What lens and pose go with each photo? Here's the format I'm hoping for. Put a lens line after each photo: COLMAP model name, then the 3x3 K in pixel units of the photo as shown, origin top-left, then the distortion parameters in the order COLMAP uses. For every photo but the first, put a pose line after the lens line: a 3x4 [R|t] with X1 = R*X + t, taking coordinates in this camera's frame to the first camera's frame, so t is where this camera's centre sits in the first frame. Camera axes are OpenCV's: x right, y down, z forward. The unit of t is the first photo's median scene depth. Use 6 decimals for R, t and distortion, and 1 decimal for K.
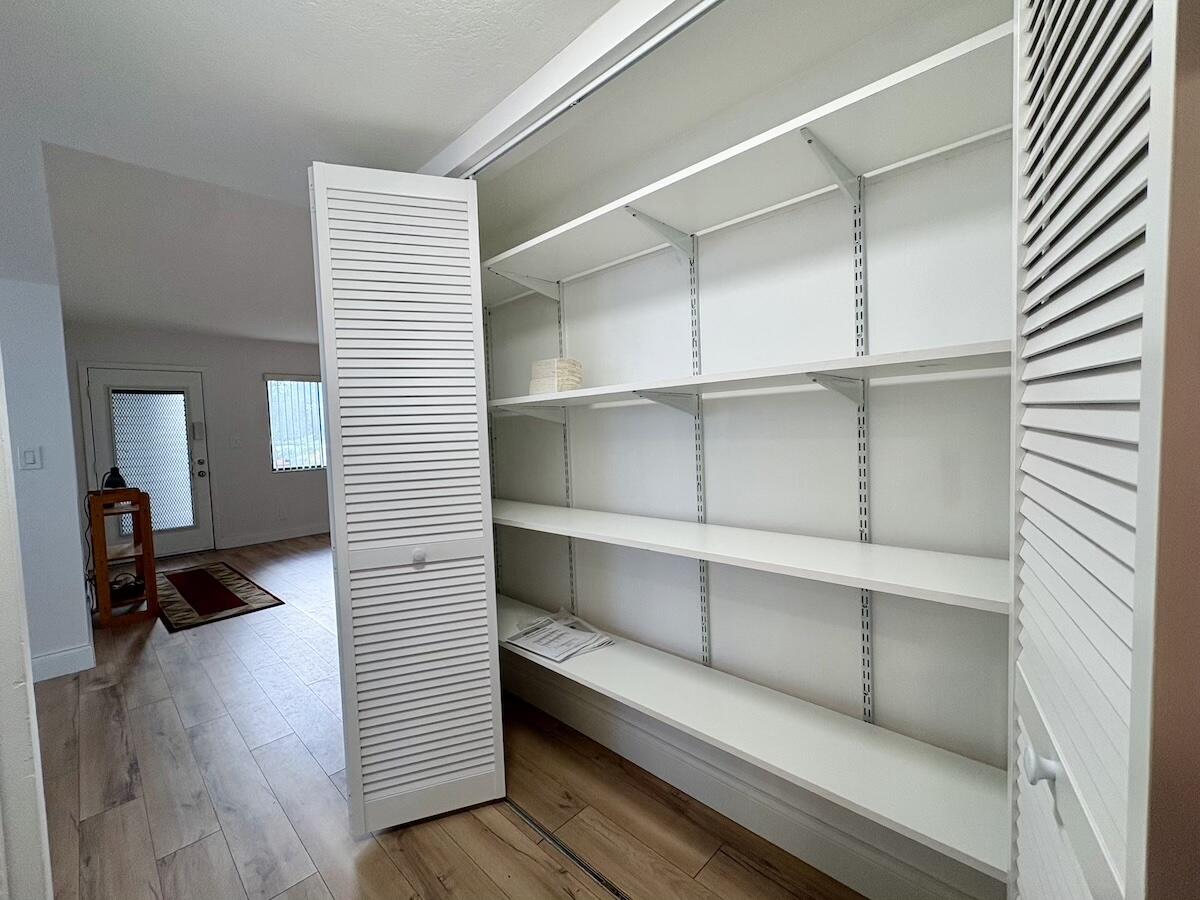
lens RADIAL K [[500.7, 0, 600.0], [0, 500.7, 450.0], [0, 0, 1]] dist [-0.000875, -0.000201]
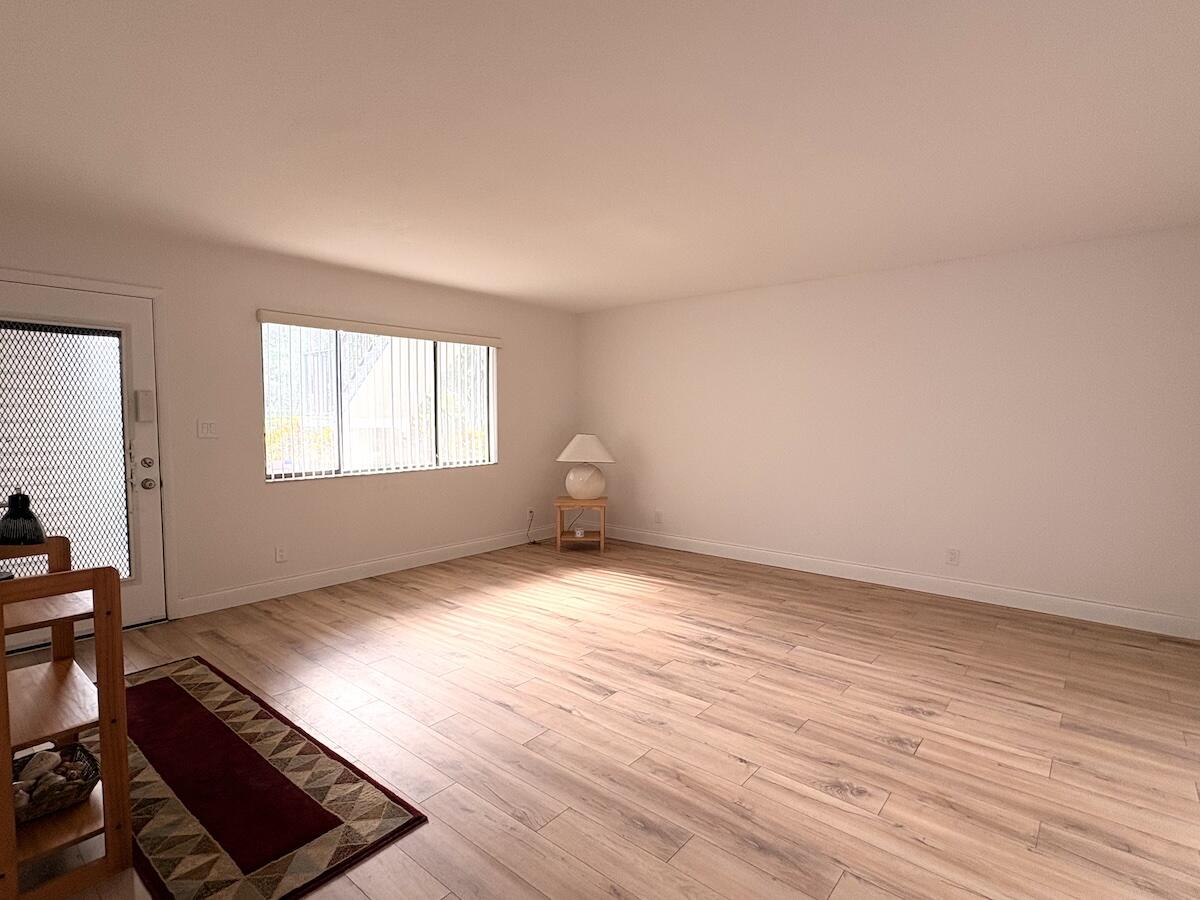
lens RADIAL K [[597.0, 0, 600.0], [0, 597.0, 450.0], [0, 0, 1]] dist [0.028301, 0.000621]
pose [[0.996238, 0.051141, 0.069955, -0.351266], [-0.053008, 0.998279, 0.025097, -0.033799], [-0.068551, -0.028711, 0.997234, 0.301412]]
